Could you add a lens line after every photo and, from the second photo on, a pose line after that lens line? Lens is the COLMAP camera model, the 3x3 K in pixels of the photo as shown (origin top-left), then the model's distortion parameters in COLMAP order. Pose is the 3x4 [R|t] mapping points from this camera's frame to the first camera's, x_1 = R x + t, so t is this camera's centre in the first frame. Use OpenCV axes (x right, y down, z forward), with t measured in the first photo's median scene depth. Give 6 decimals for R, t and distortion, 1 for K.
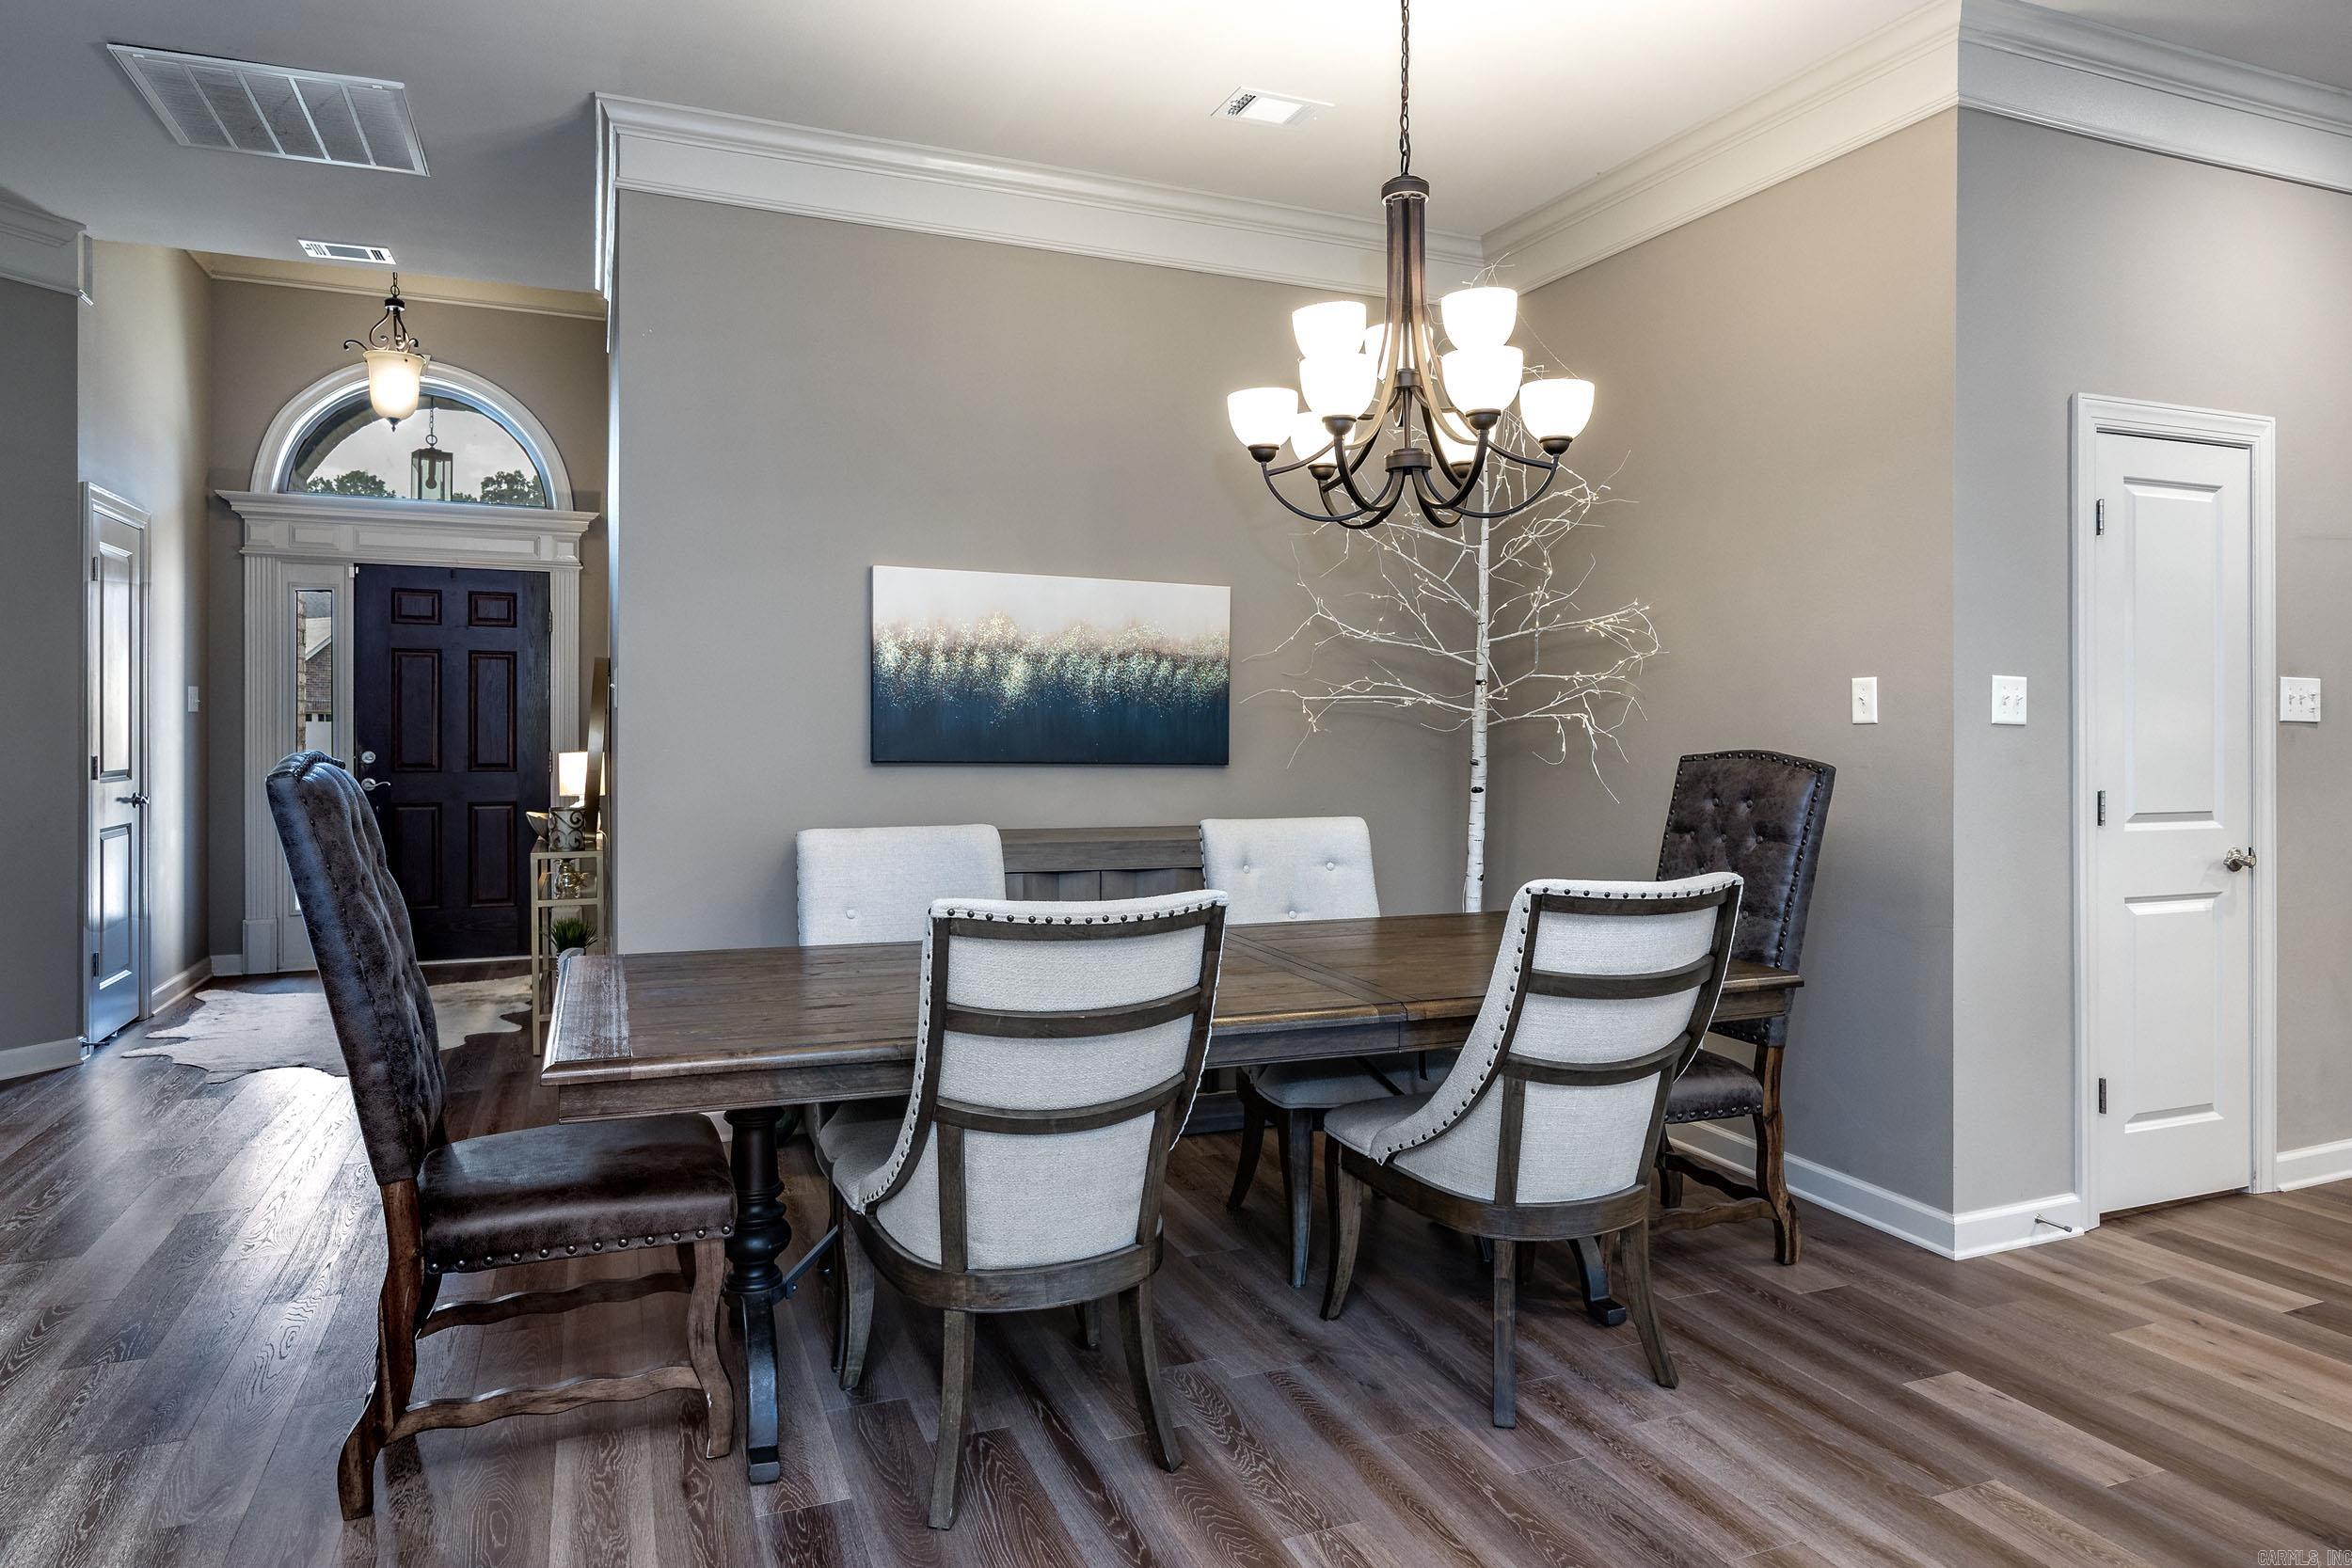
lens RADIAL K [[1342.3, 0, 1179.4], [0, 1342.3, 745.0], [0, 0, 1]] dist [0.005872, 0.000800]
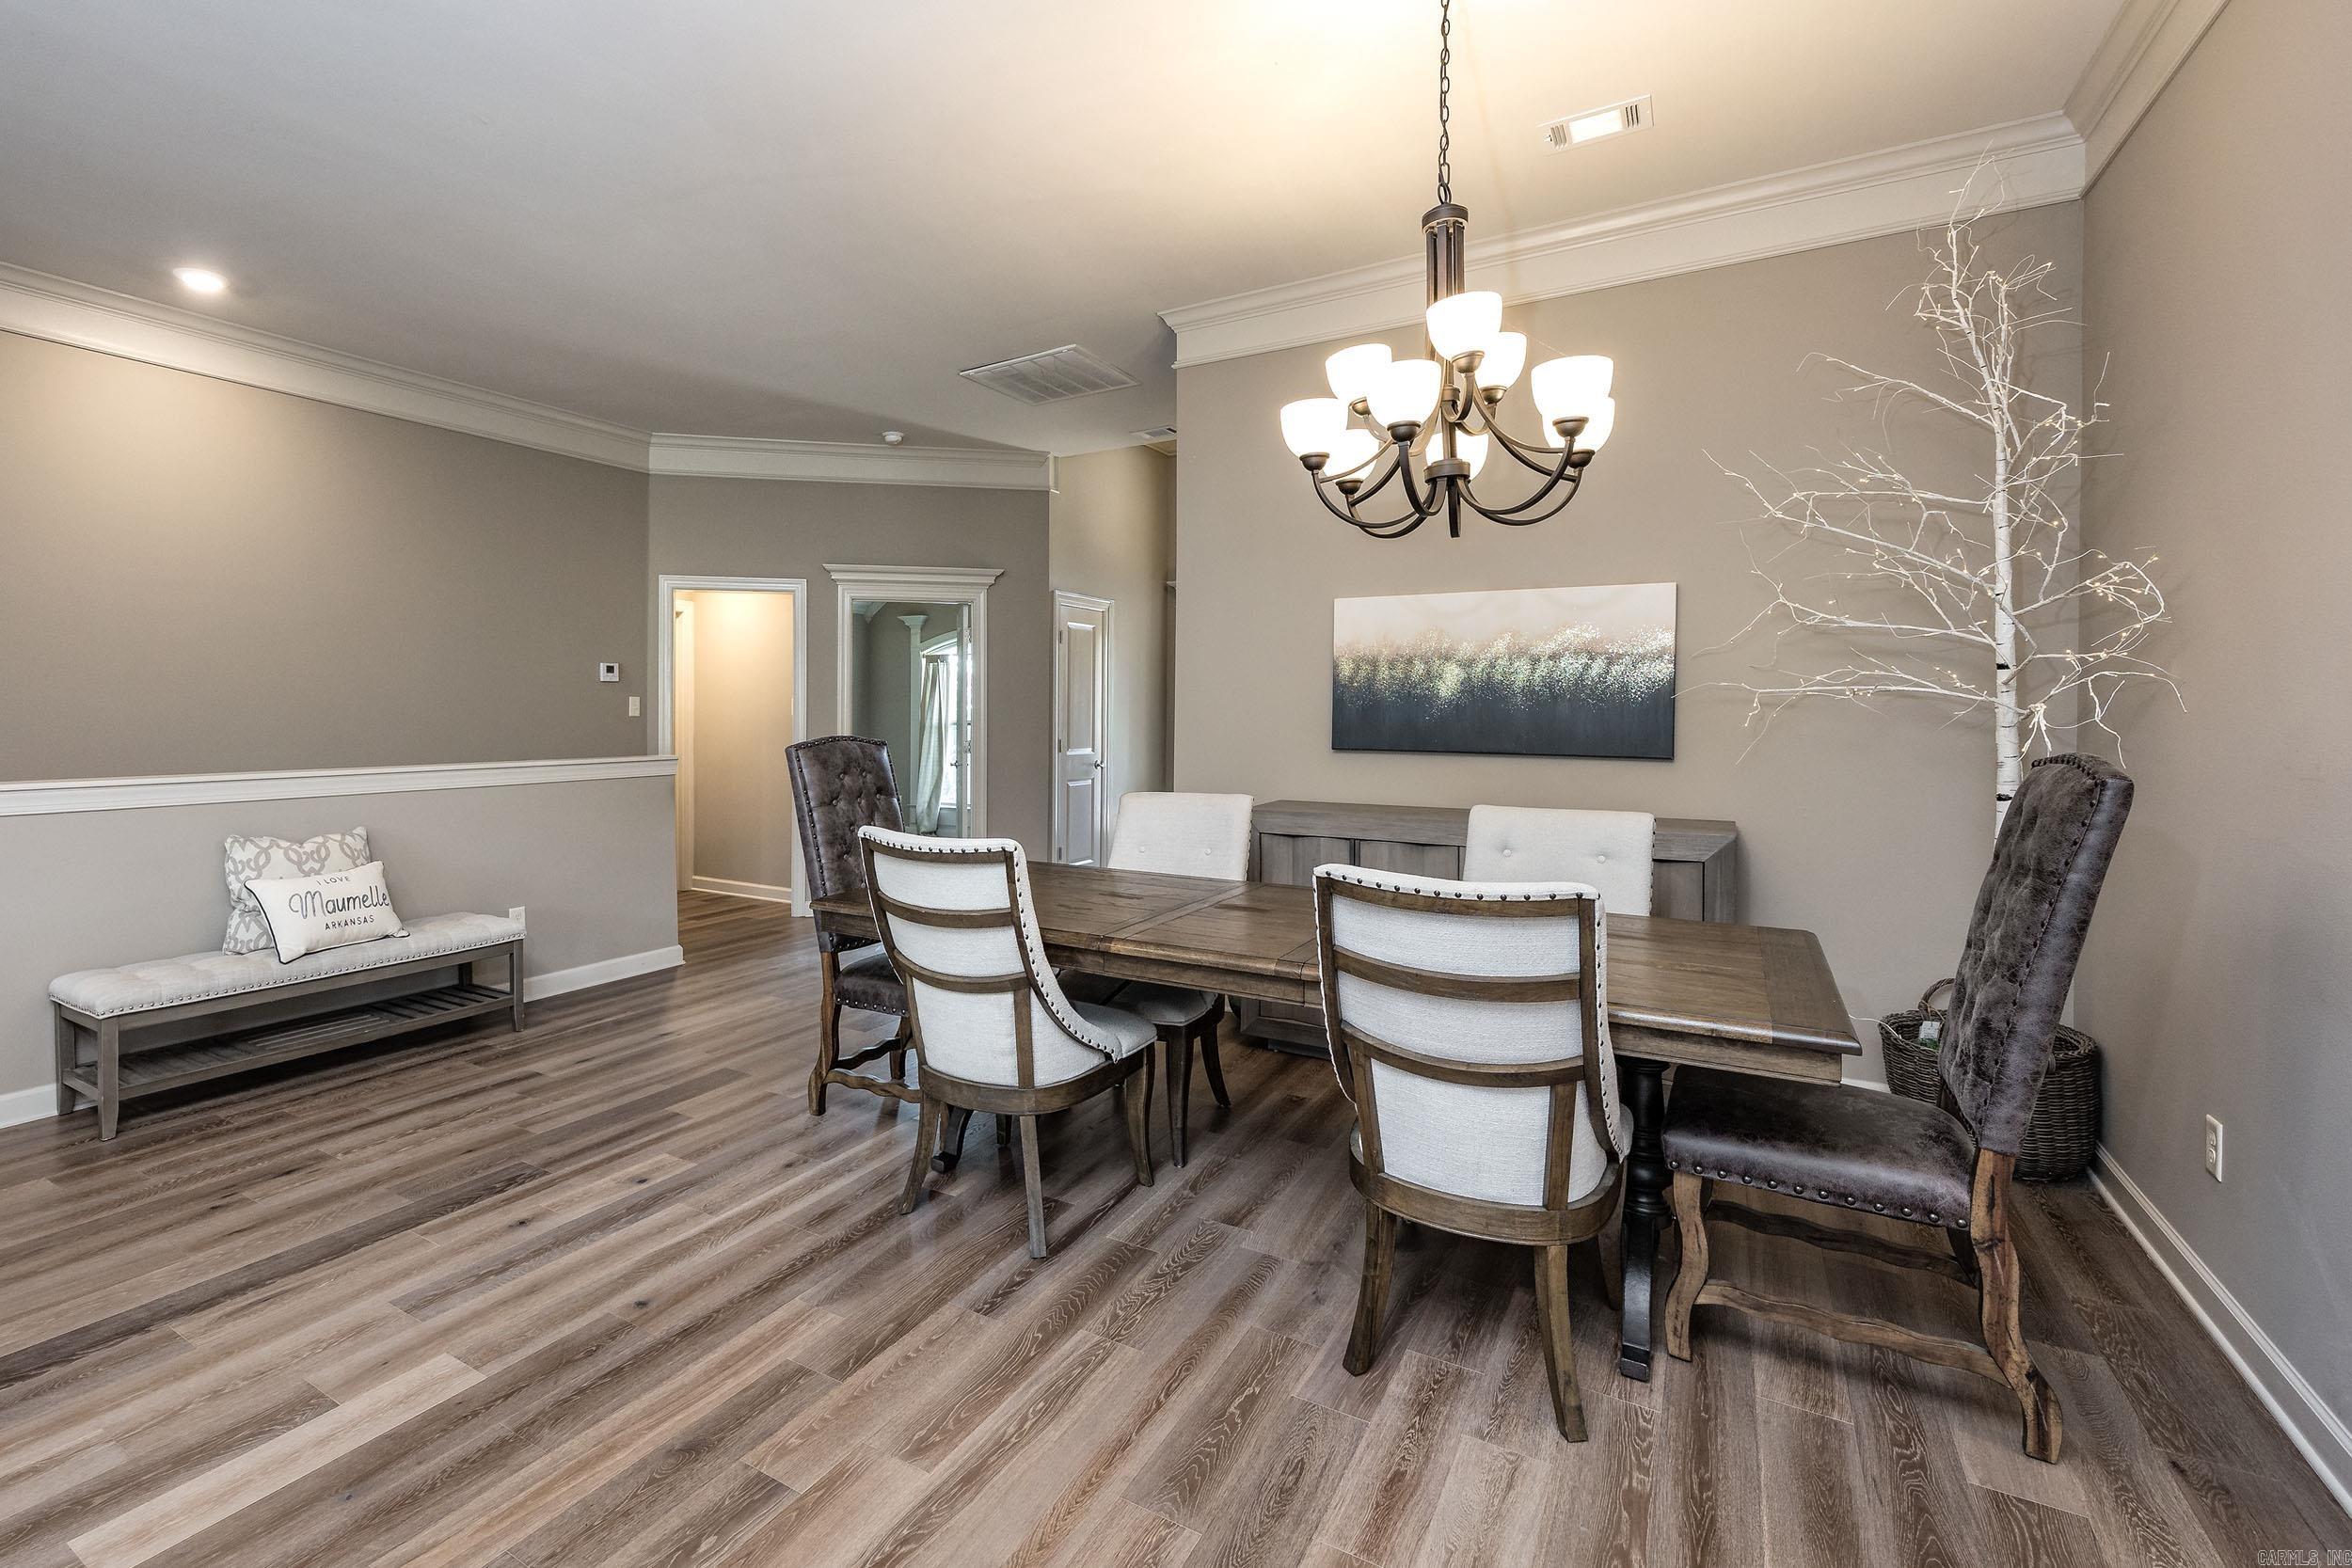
lens RADIAL K [[1070.0, 0, 1075.8], [0, 1070.0, 743.2], [0, 0, 1]] dist [-0.001608, 0.000312]
pose [[0.591059, 0.013289, -0.806519, 0.581870], [-0.007540, 0.999912, 0.010949, -0.003686], [0.806593, -0.000390, 0.591107, 0.229538]]
